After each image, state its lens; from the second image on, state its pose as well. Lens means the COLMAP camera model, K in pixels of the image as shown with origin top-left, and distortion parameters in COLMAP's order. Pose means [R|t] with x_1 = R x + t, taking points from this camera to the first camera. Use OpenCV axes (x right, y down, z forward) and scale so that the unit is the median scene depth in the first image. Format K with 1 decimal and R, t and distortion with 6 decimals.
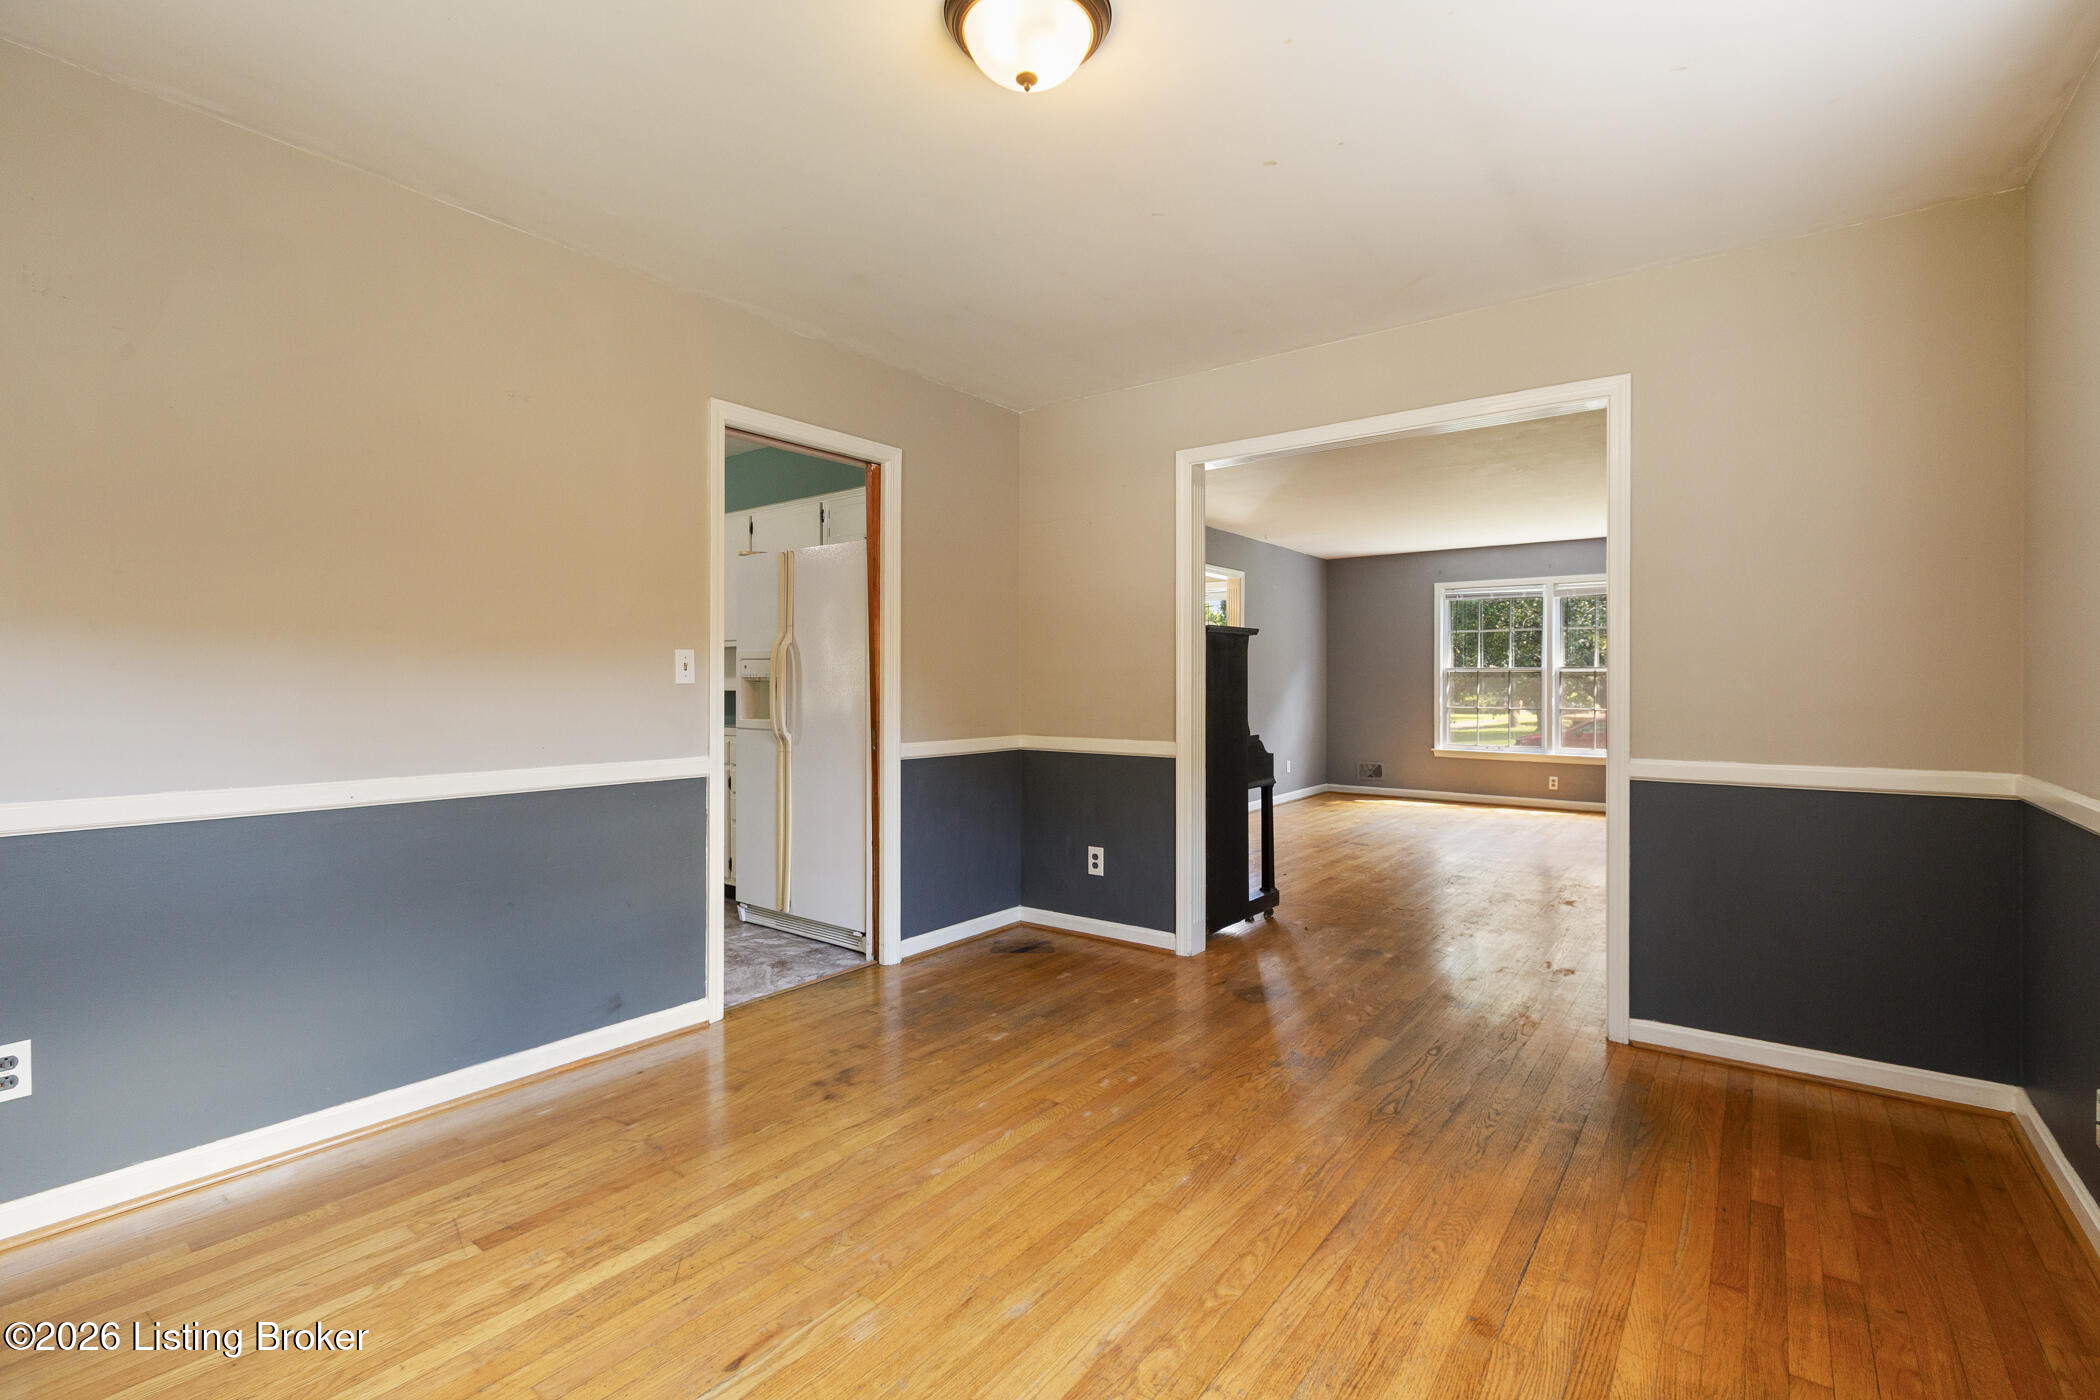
lens RADIAL K [[932.5, 0, 1042.6], [0, 932.5, 693.3], [0, 0, 1]] dist [-0.003343, 0.000304]
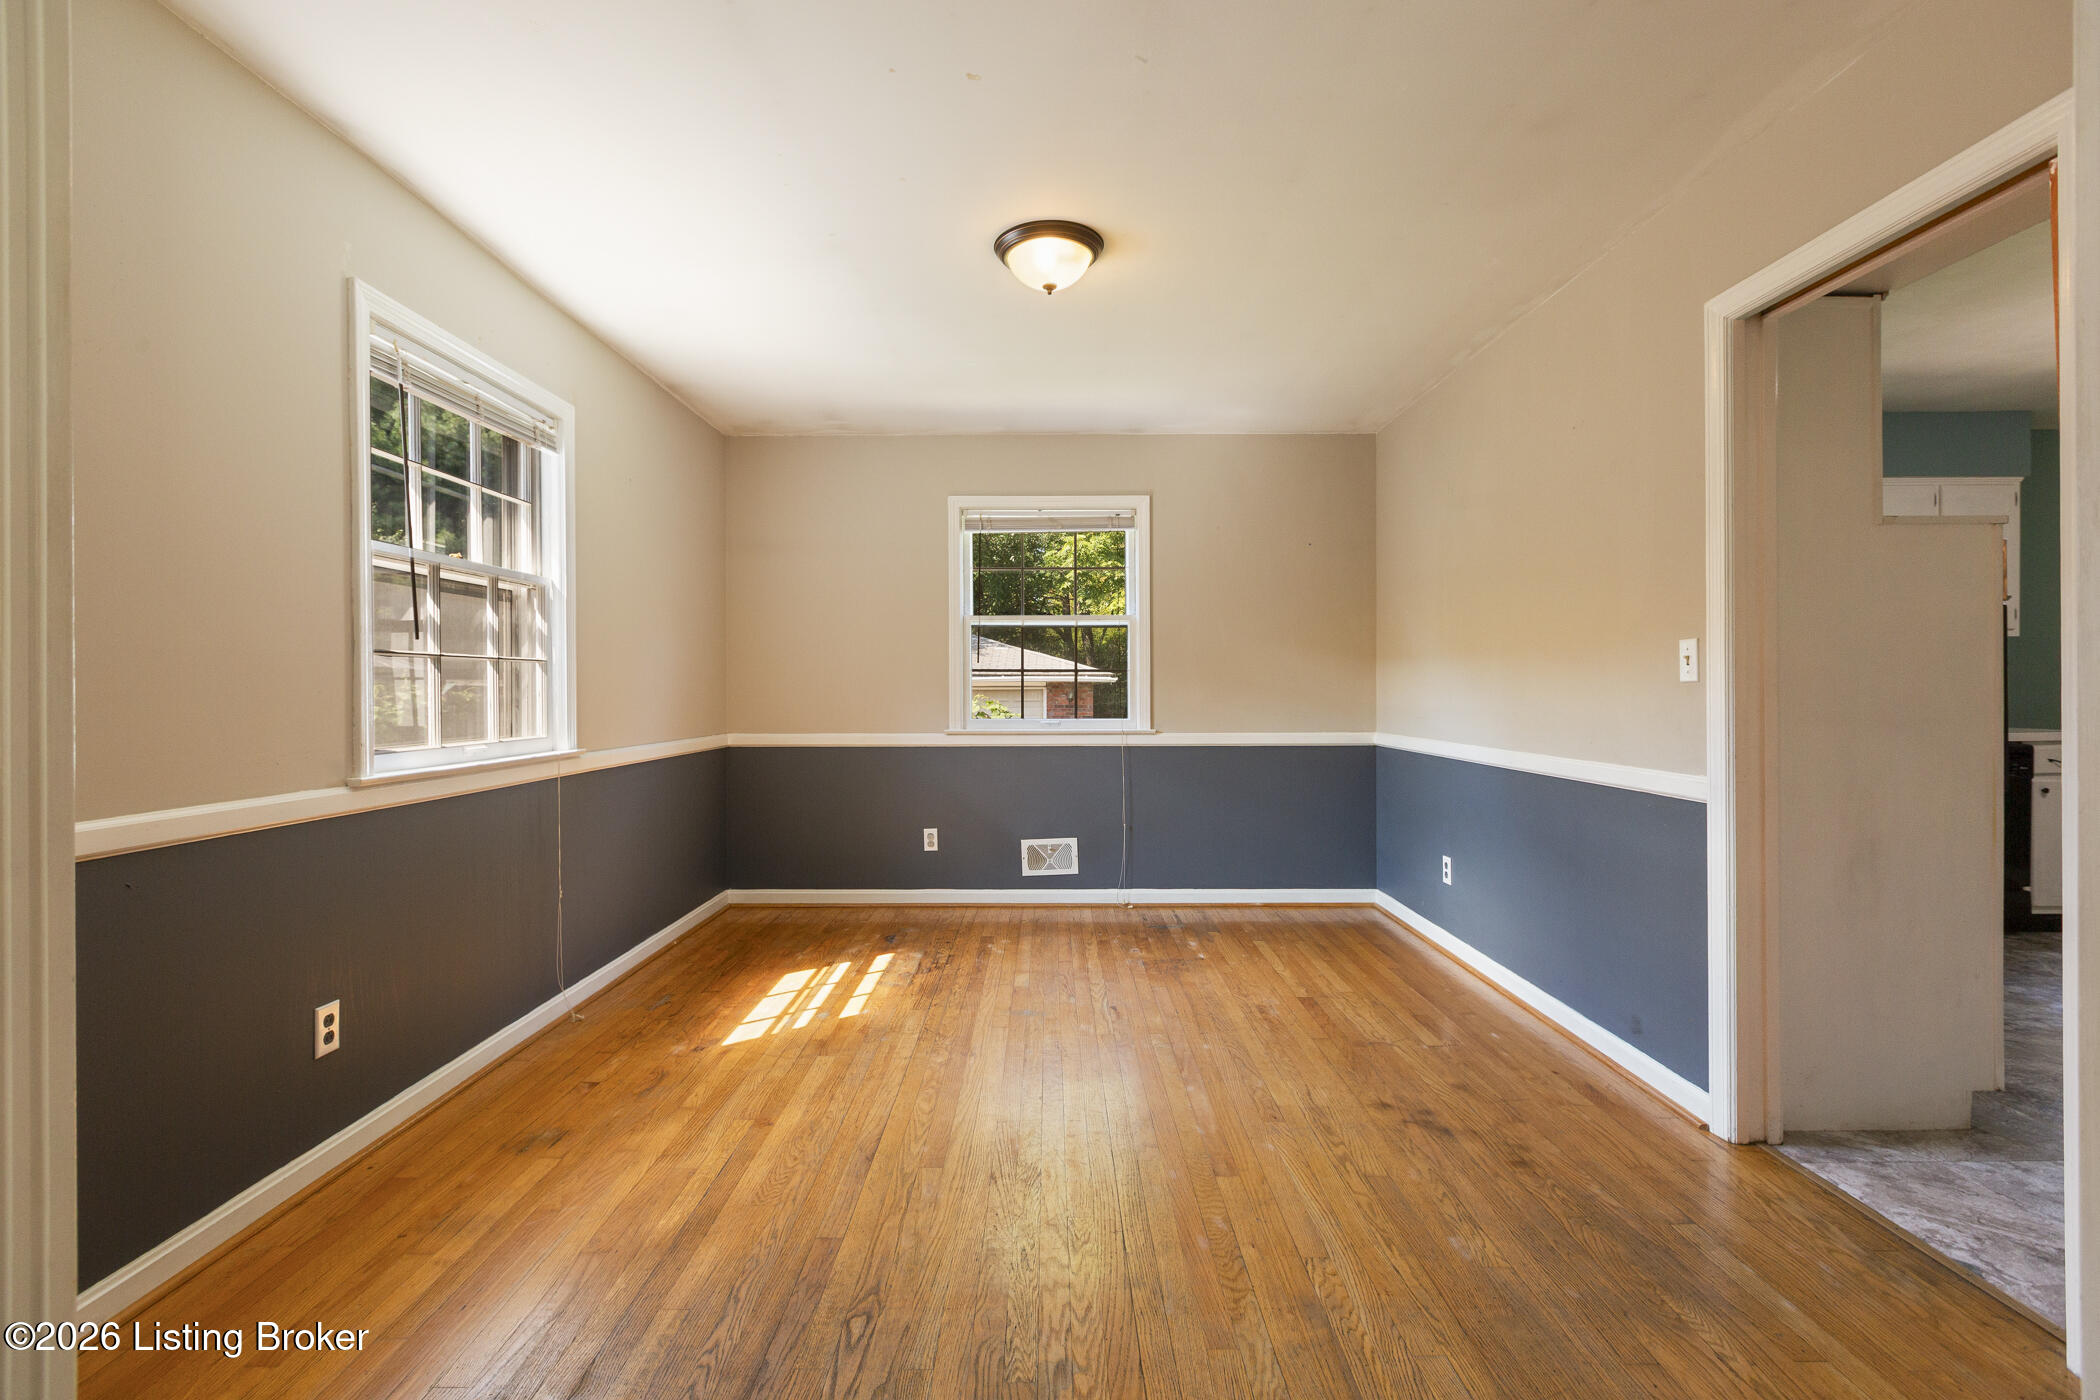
lens RADIAL K [[932.5, 0, 1044.3], [0, 932.5, 692.5], [0, 0, 1]] dist [-0.003343, 0.000304]
pose [[-0.794288, 0.003702, -0.607530, 0.669931], [-0.003516, 0.999937, 0.010690, -0.008923], [0.607531, 0.010627, -0.794225, 1.608463]]
